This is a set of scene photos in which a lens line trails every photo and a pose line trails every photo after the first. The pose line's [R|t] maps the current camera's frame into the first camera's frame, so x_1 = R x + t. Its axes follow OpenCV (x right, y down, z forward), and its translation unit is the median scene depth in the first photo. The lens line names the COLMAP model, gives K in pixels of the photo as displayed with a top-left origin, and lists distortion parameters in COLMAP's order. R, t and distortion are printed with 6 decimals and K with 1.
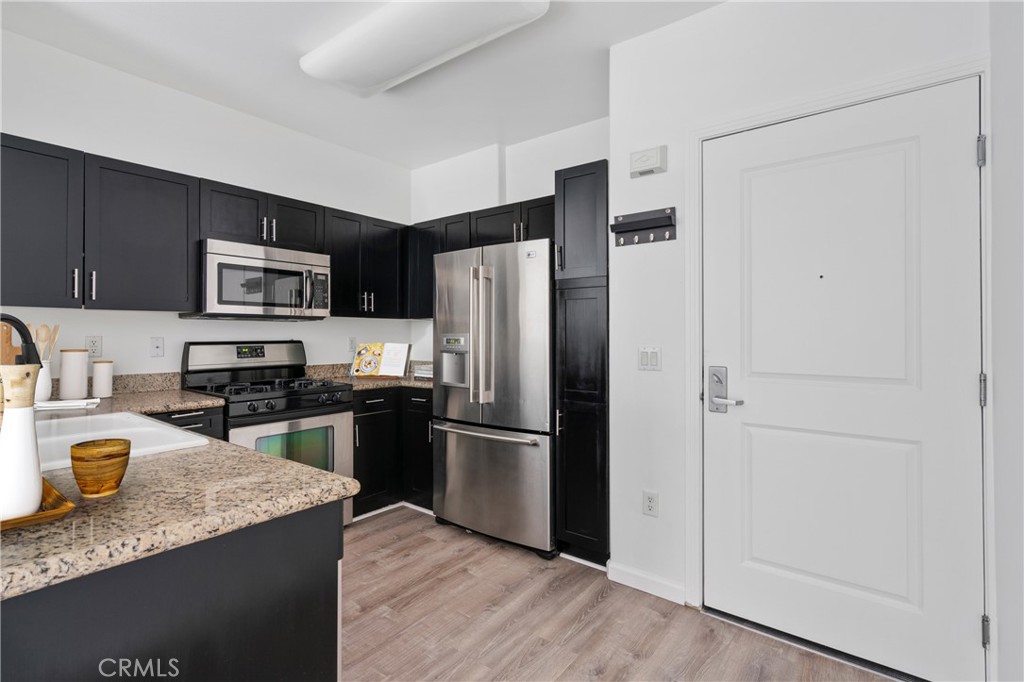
lens RADIAL K [[481.7, 0, 496.8], [0, 481.7, 328.5], [0, 0, 1]] dist [-0.000406, 0.000451]
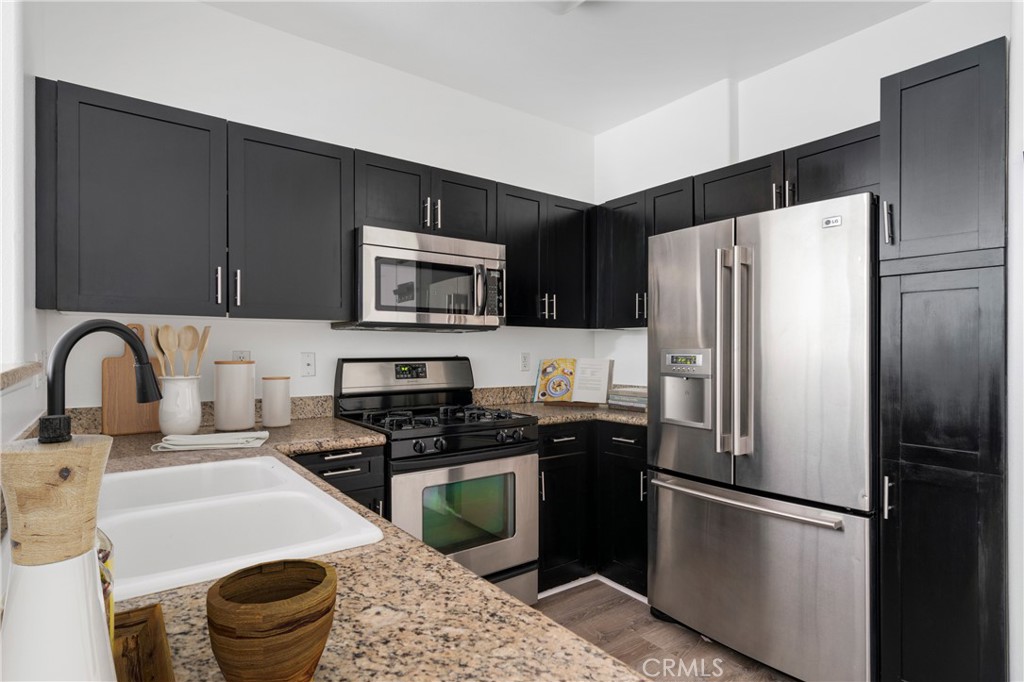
lens RADIAL K [[524.6, 0, 498.1], [0, 524.6, 348.1], [0, 0, 1]] dist [-0.001480, 0.000587]
pose [[0.963857, 0.002569, -0.266409, -0.145715], [0.000746, 0.999924, 0.012339, 0.000187], [0.266420, -0.012092, 0.963781, 0.211167]]
